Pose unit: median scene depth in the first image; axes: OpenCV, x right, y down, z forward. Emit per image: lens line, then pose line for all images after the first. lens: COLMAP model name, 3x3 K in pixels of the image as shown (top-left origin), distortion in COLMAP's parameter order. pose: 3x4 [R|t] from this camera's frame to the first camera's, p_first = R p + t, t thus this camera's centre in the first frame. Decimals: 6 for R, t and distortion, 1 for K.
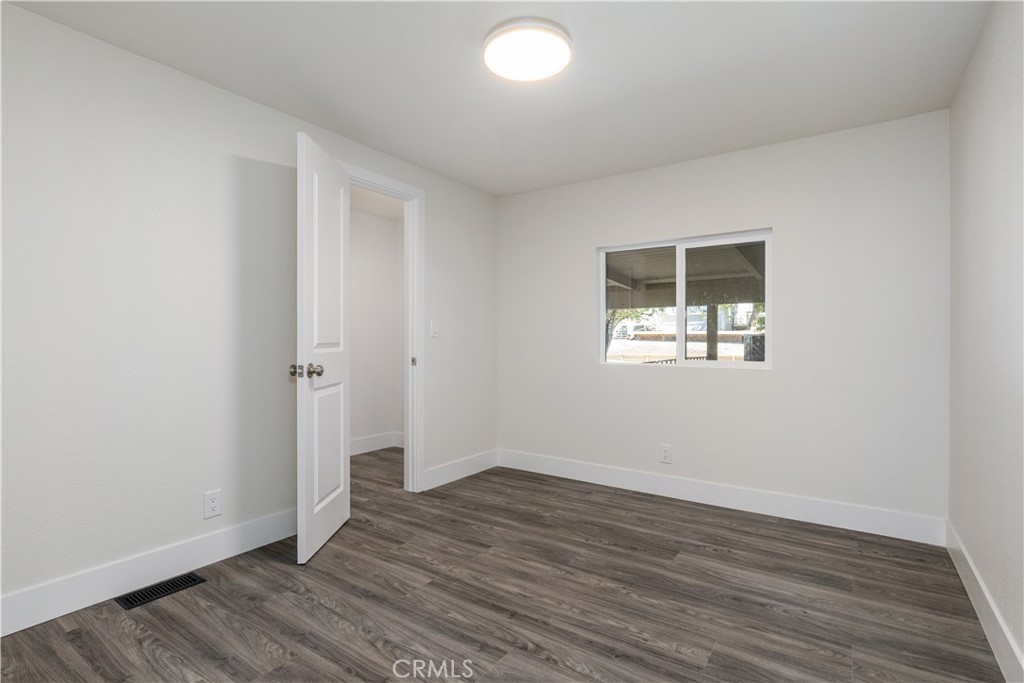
lens RADIAL K [[497.9, 0, 513.8], [0, 497.9, 341.6], [0, 0, 1]] dist [-0.000917, 0.000084]
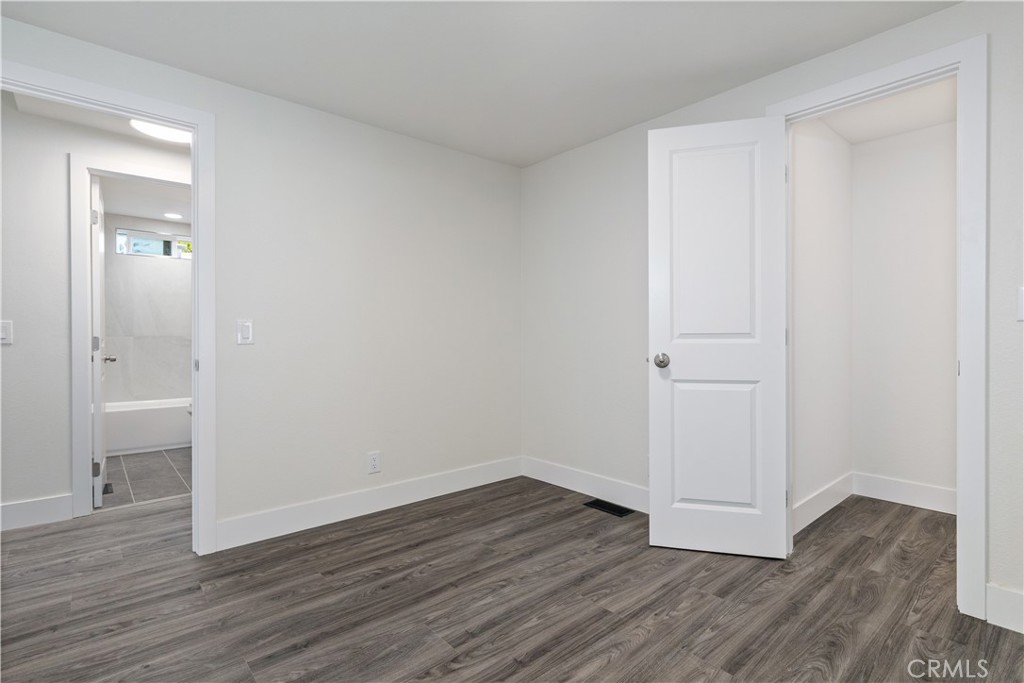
lens RADIAL K [[497.9, 0, 515.5], [0, 497.9, 337.9], [0, 0, 1]] dist [-0.000917, 0.000084]
pose [[-0.249032, 0.006673, -0.968472, 0.704239], [-0.000005, 0.999976, 0.006891, 0.006119], [0.968495, 0.001721, -0.249026, 1.062522]]
